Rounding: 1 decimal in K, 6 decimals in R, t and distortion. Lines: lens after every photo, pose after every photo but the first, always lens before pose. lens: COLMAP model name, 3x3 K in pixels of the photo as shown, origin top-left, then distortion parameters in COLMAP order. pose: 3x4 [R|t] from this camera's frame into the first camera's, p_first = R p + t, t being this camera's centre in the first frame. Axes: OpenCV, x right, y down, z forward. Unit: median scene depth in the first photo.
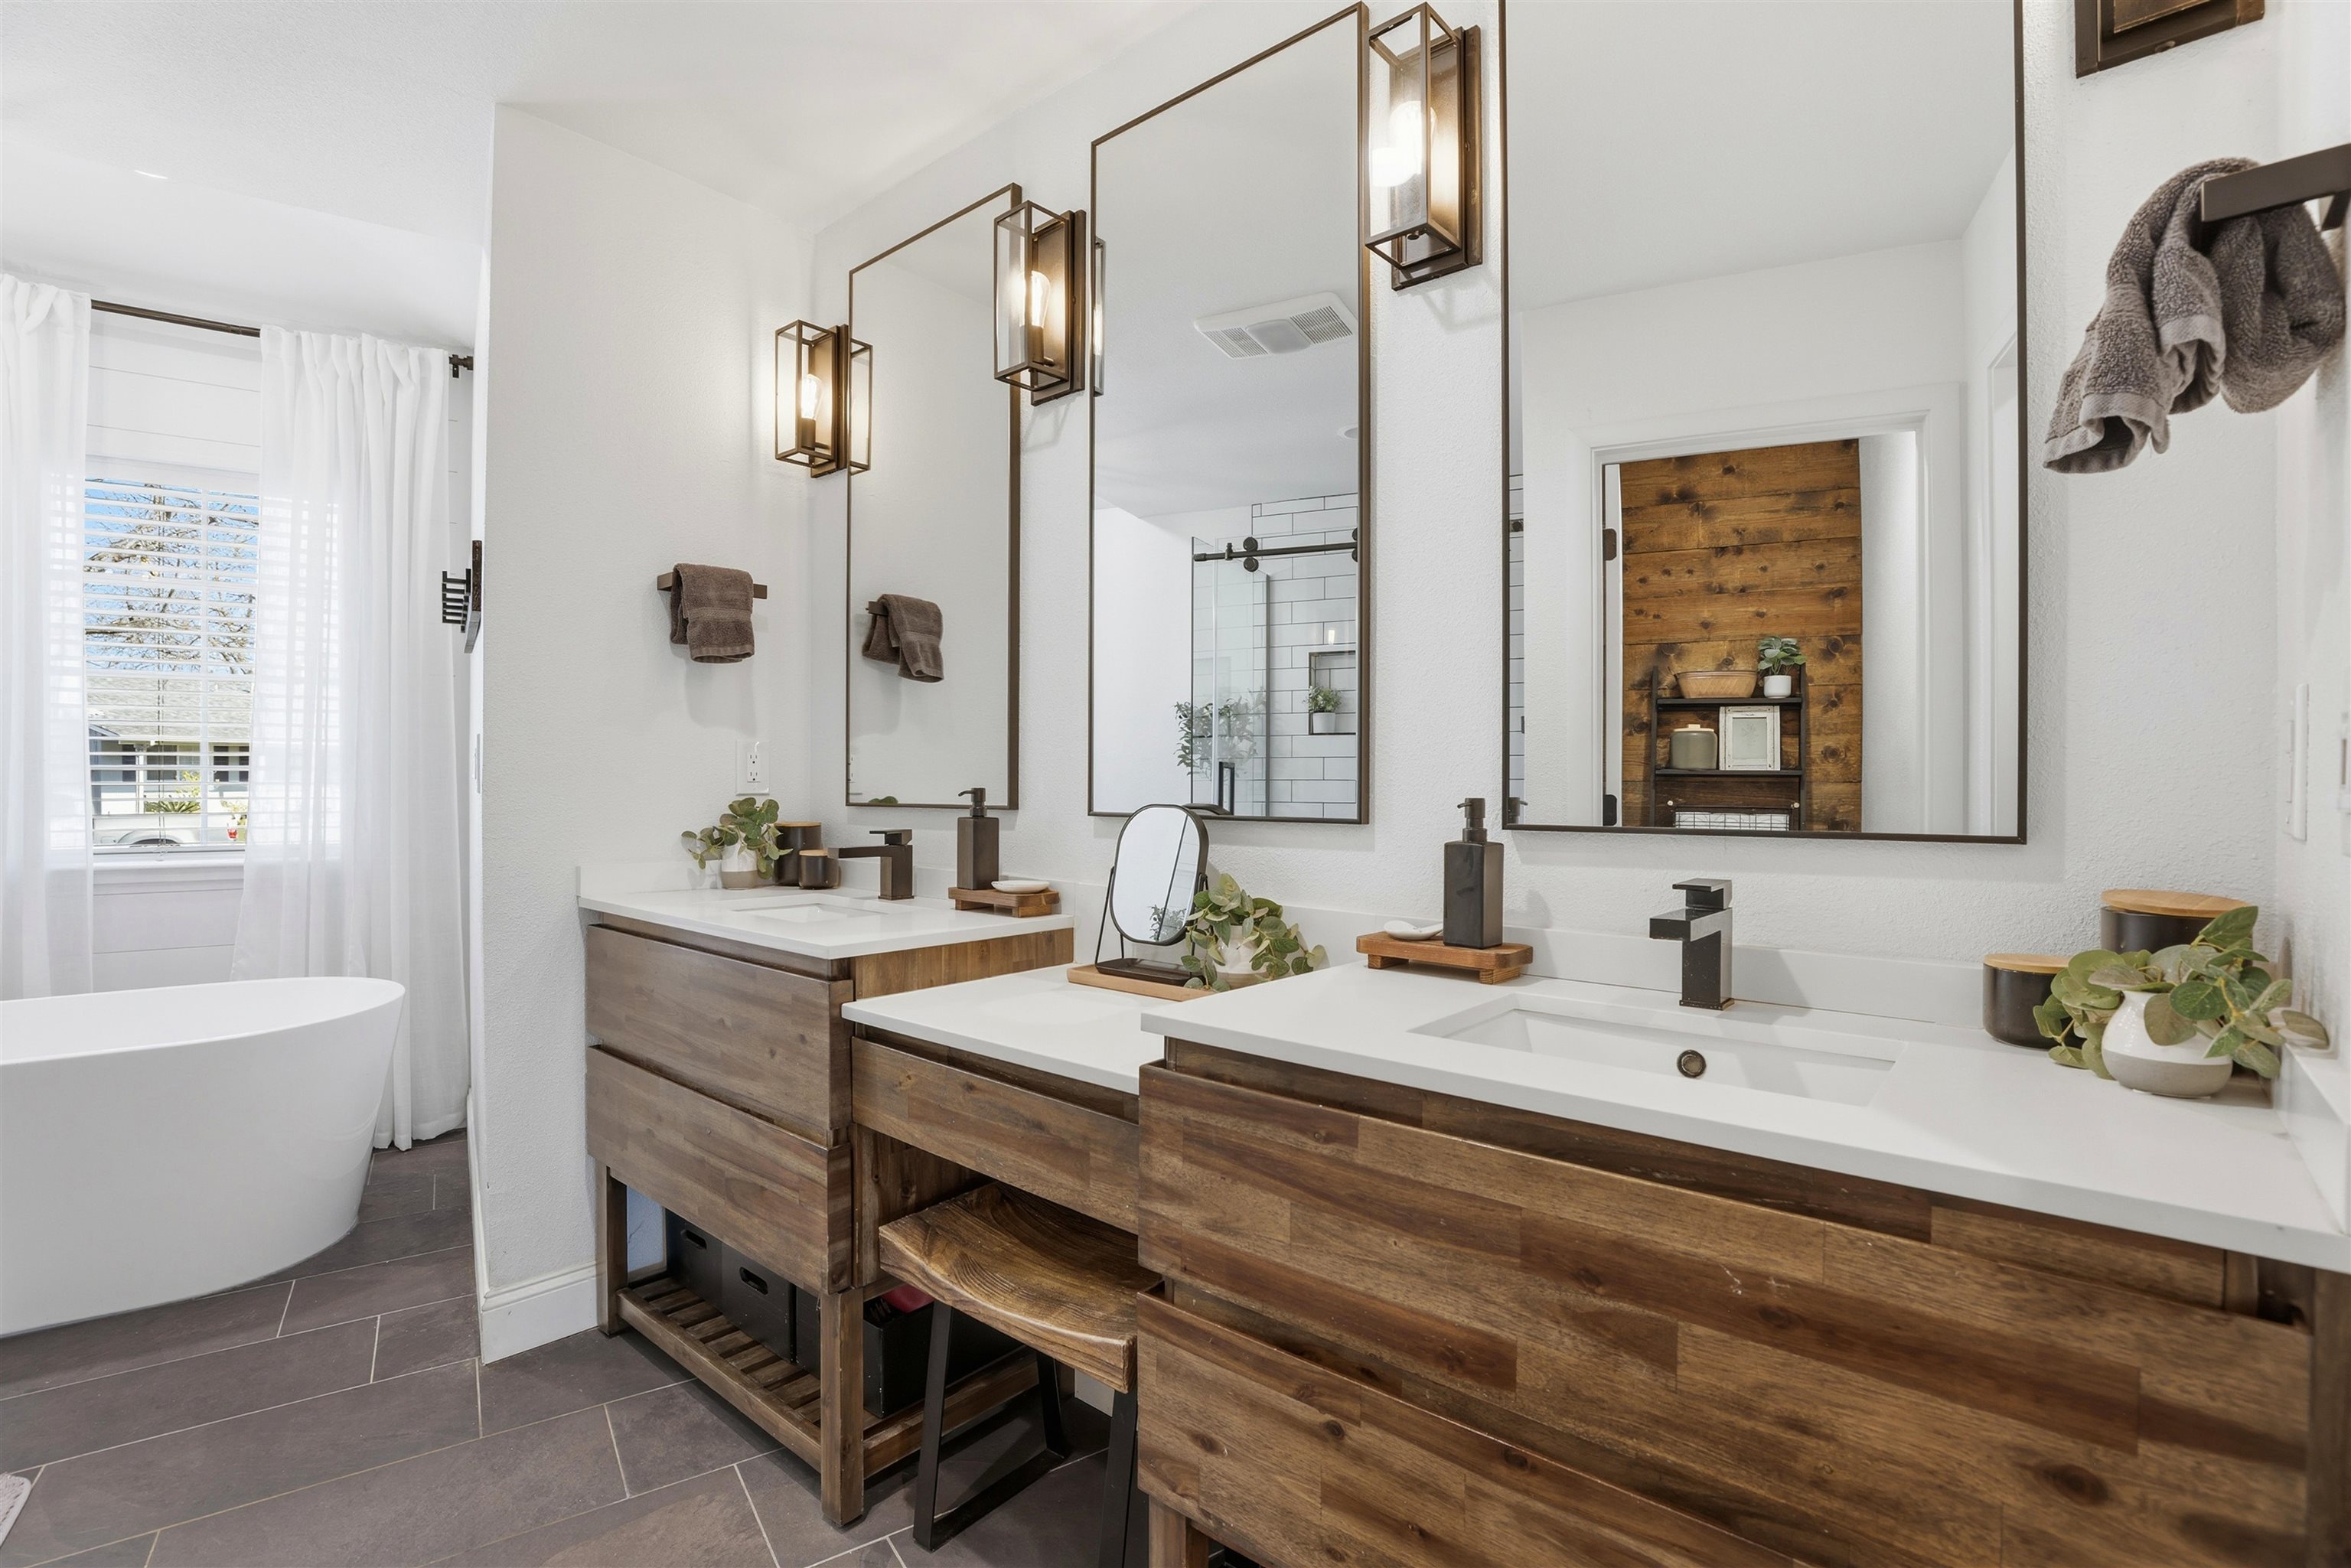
lens RADIAL K [[1086.8, 0, 1175.2], [0, 1086.8, 785.3], [0, 0, 1]] dist [-0.040453, 0.010694]
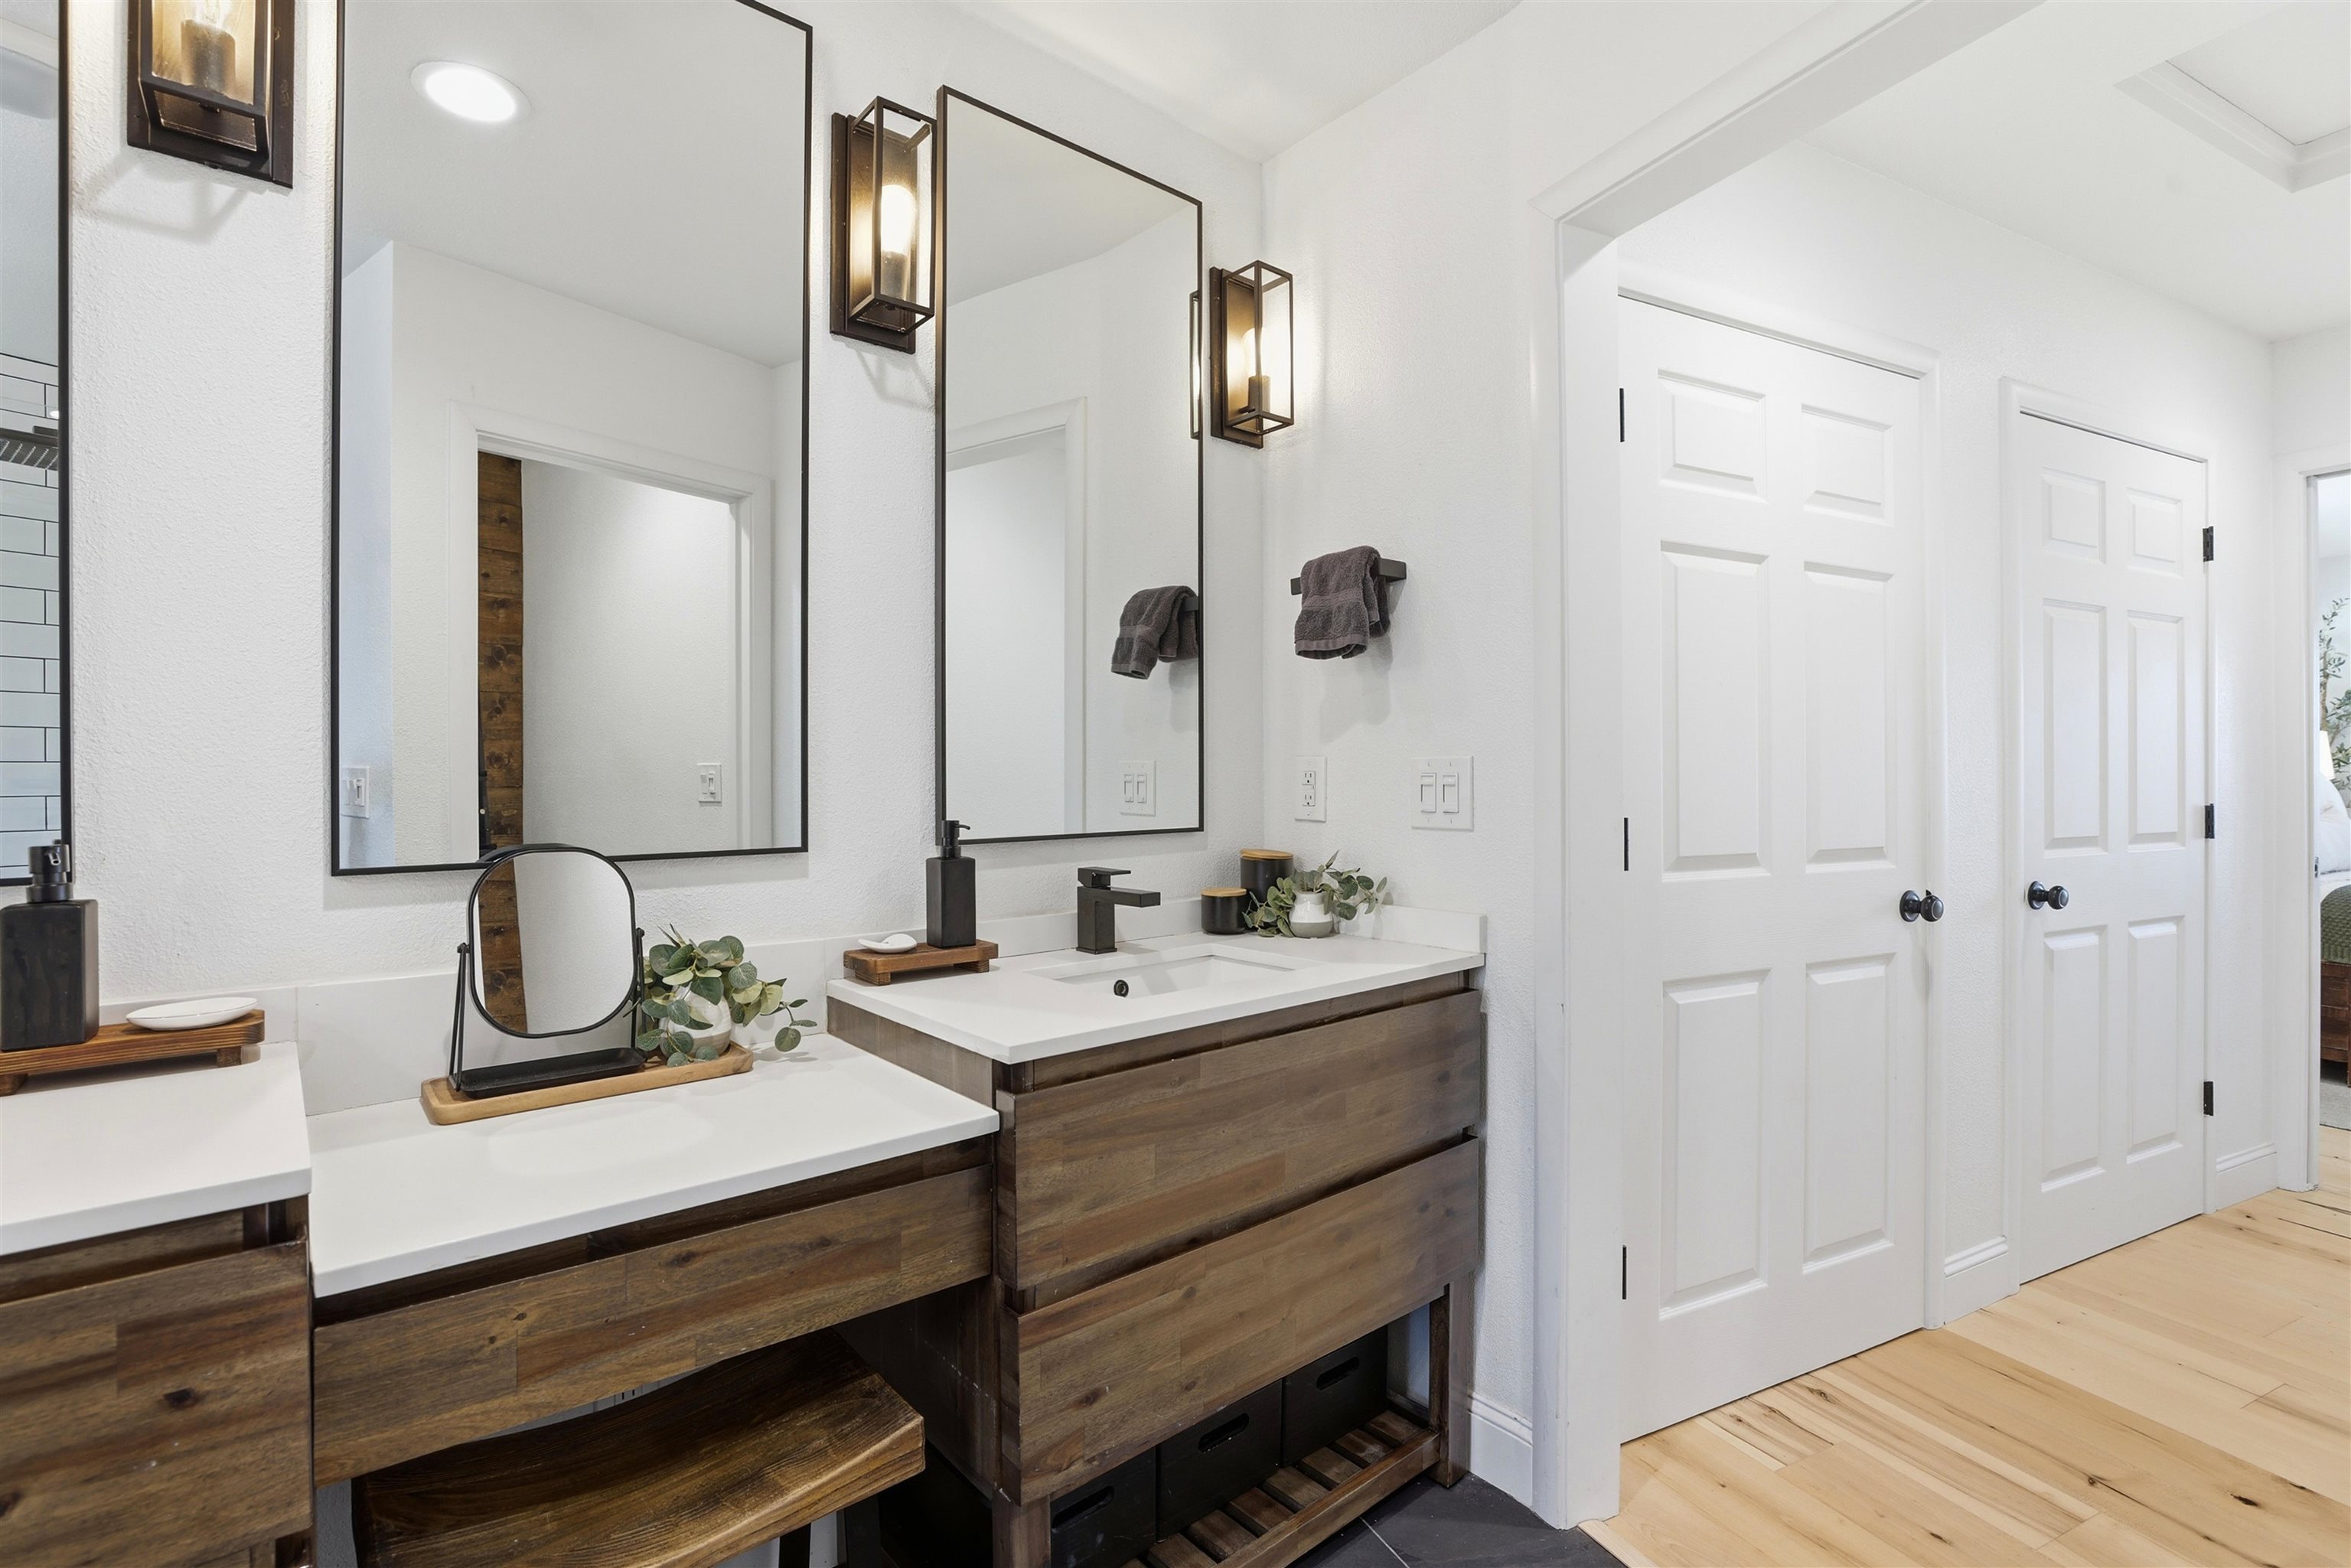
lens RADIAL K [[1086.8, 0, 1170.9], [0, 1086.8, 775.0], [0, 0, 1]] dist [-0.040453, 0.010694]
pose [[0.144403, -0.005002, 0.989506, -0.669252], [0.005507, 0.999976, 0.004252, -0.033037], [-0.989504, 0.004835, 0.144427, 0.460921]]
